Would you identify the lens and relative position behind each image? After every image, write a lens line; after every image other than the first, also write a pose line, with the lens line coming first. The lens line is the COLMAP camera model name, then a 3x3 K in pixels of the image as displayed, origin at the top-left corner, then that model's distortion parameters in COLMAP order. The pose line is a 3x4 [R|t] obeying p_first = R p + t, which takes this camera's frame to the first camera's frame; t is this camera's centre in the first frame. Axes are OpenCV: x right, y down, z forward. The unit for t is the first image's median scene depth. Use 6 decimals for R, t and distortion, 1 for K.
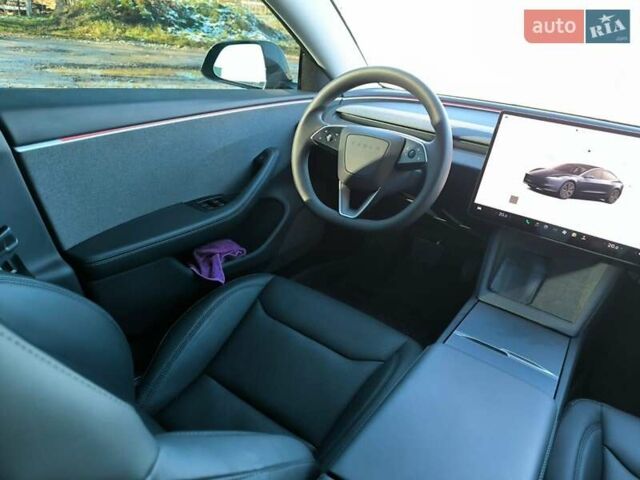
lens RADIAL K [[444.7, 0, 317.3], [0, 444.7, 238.6], [0, 0, 1]] dist [0.044041, -0.043858]
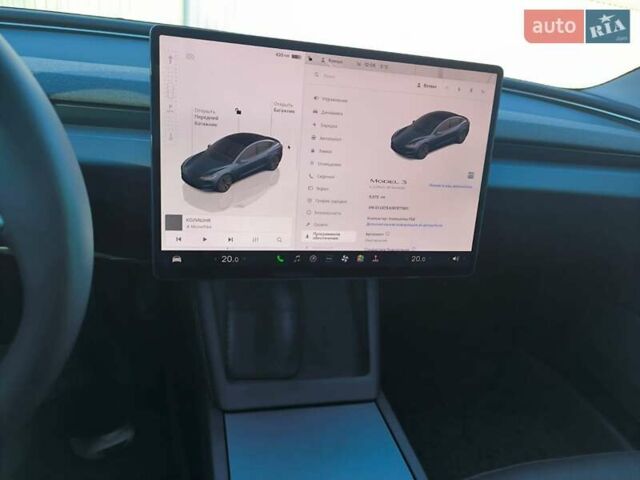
lens RADIAL K [[444.7, 0, 317.3], [0, 444.7, 238.6], [0, 0, 1]] dist [0.044041, -0.043858]
pose [[0.735784, -0.286420, 0.613665, 0.197326], [0.266296, 0.955529, 0.126692, -0.099849], [-0.622662, 0.070199, 0.779336, 0.559581]]
